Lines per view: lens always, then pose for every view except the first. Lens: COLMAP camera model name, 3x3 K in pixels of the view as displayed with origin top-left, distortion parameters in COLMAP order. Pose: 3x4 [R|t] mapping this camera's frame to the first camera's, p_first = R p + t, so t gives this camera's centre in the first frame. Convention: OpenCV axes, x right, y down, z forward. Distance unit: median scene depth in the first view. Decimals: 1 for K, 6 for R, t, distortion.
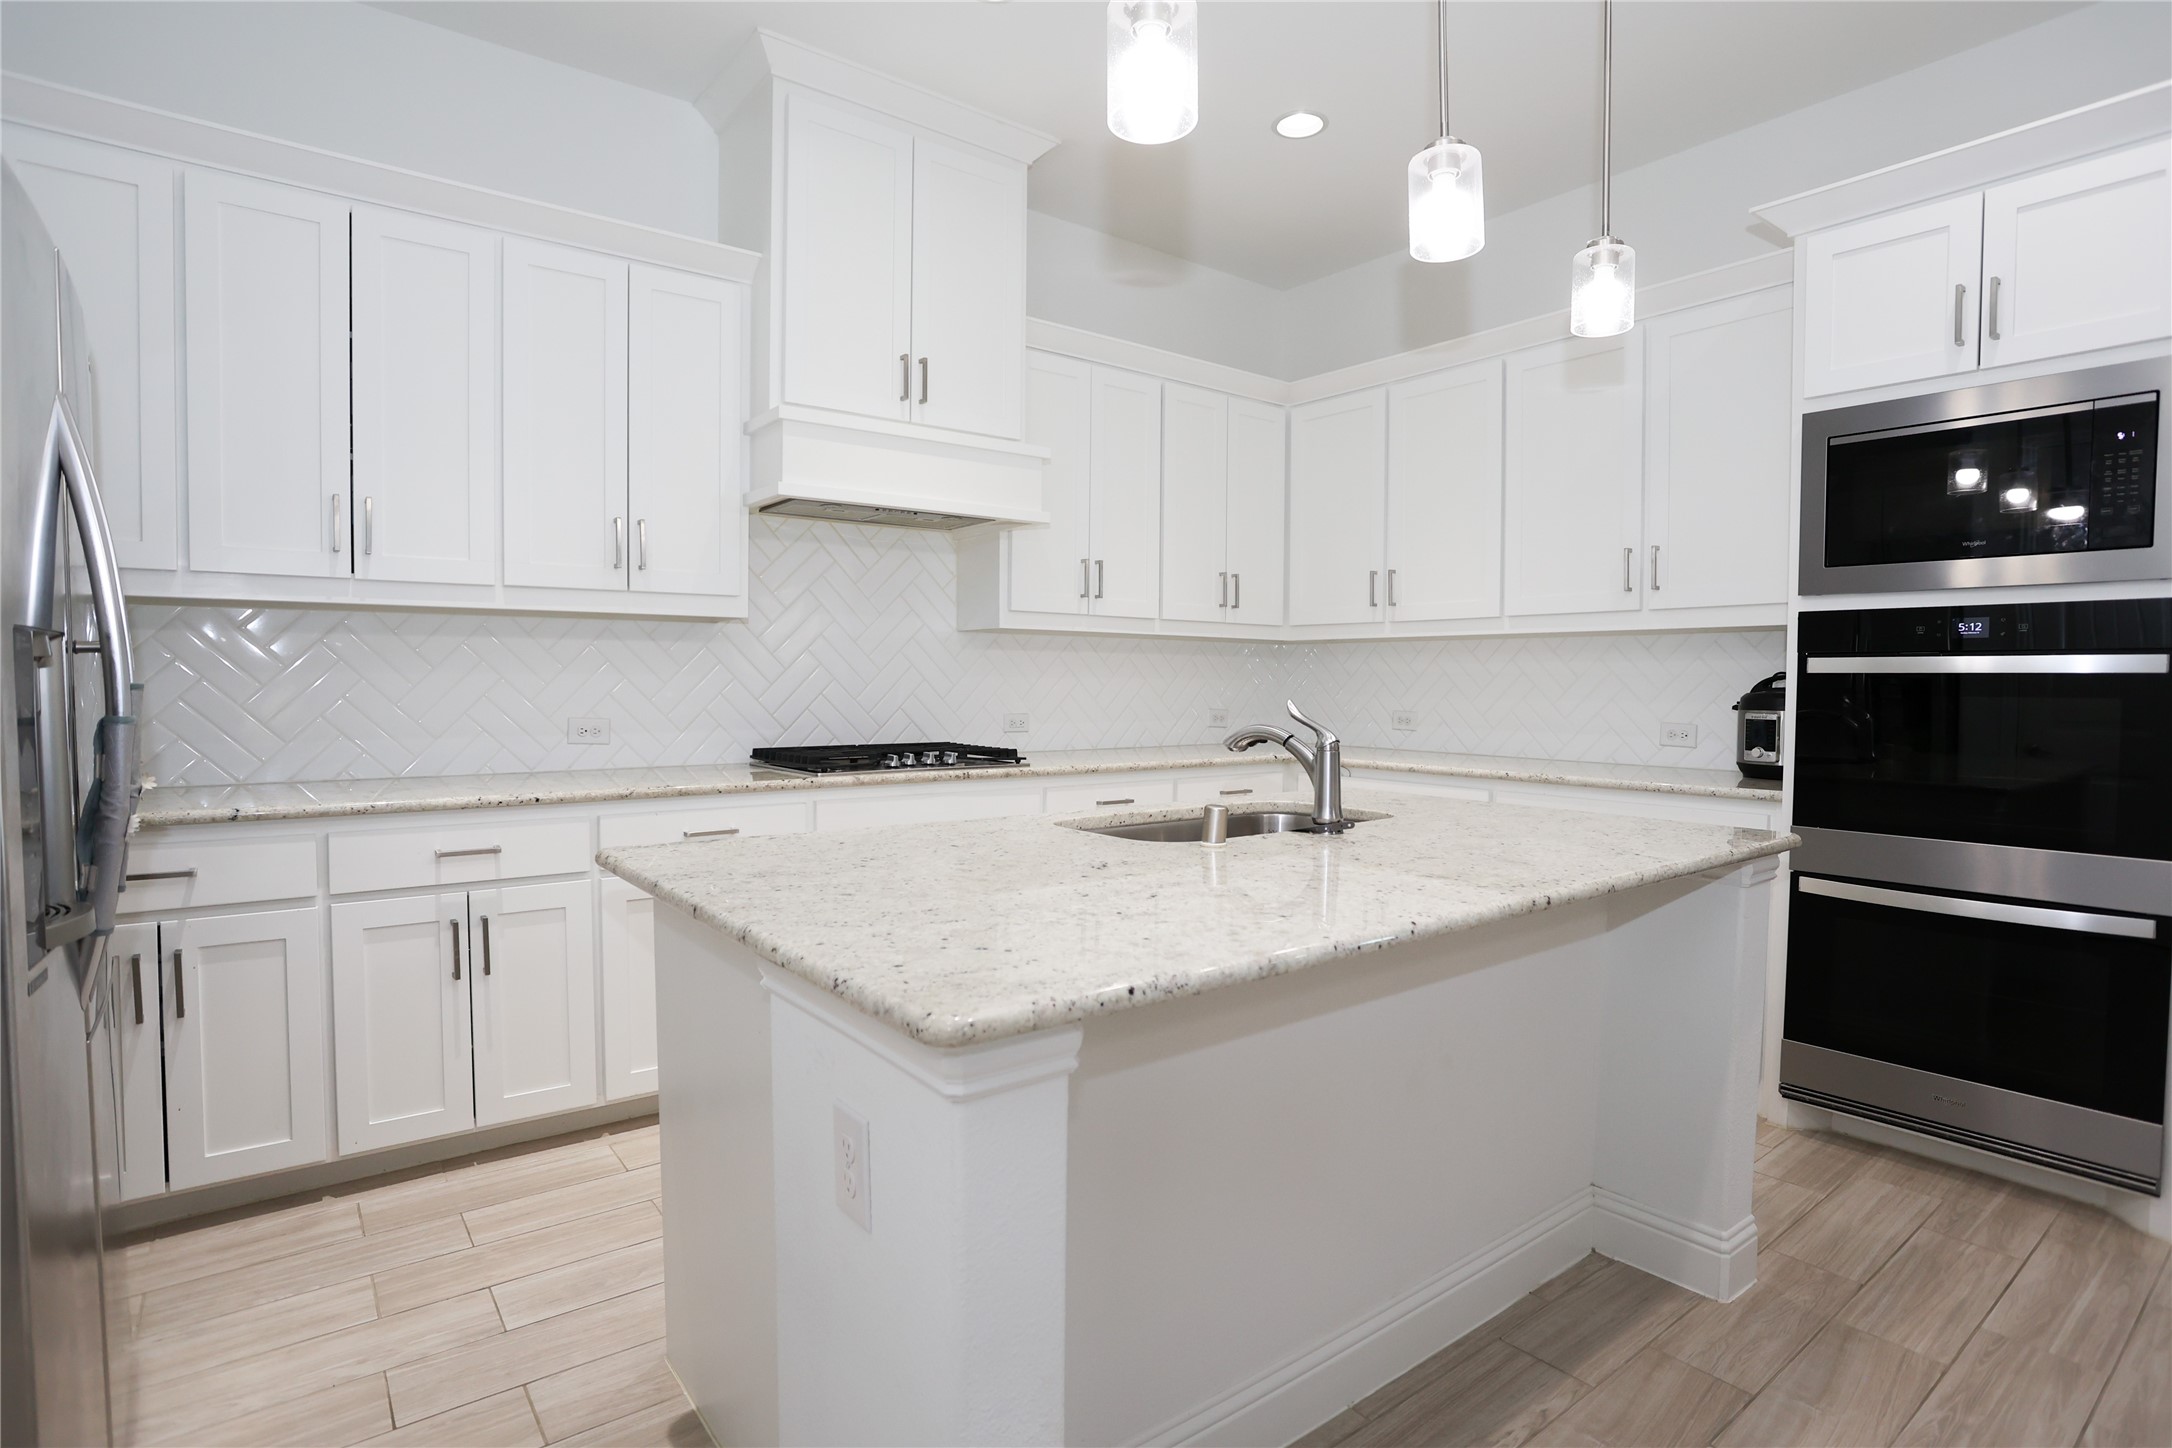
lens RADIAL K [[1106.7, 0, 1085.5], [0, 1106.7, 724.1], [0, 0, 1]] dist [-0.068060, 0.029081]
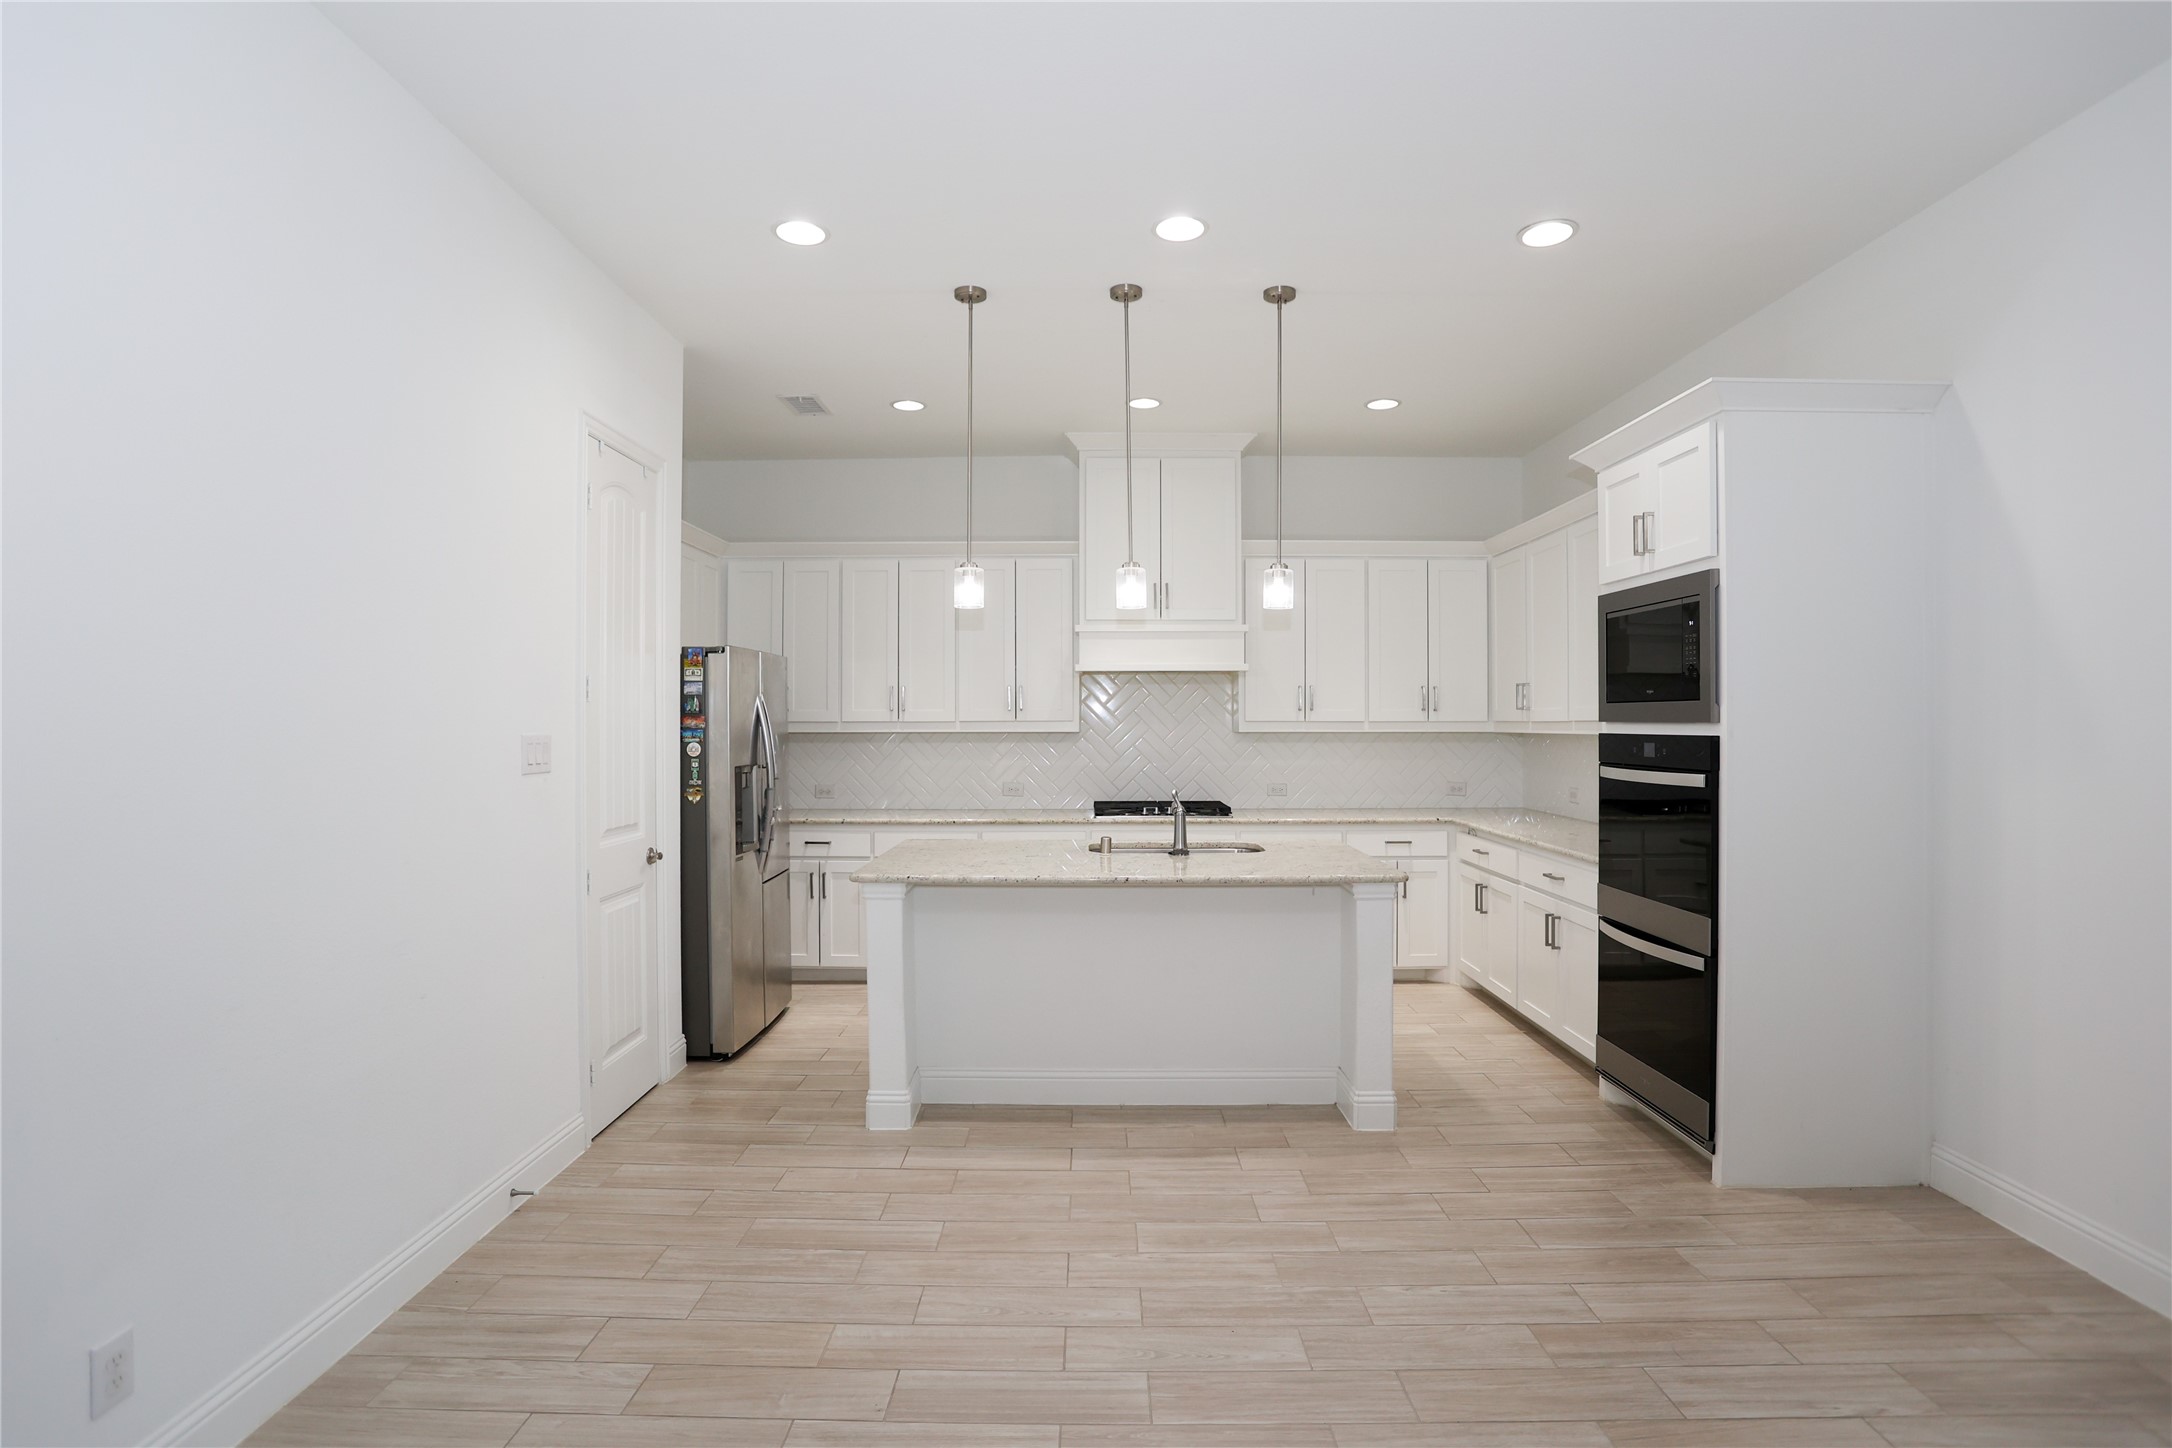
lens RADIAL K [[1106.7, 0, 1085.5], [0, 1106.7, 724.1], [0, 0, 1]] dist [-0.068060, 0.029081]
pose [[0.782137, -0.006160, -0.623076, 1.061407], [-0.017352, 0.999348, -0.031662, -0.060569], [0.622865, 0.035576, 0.781520, -0.571815]]
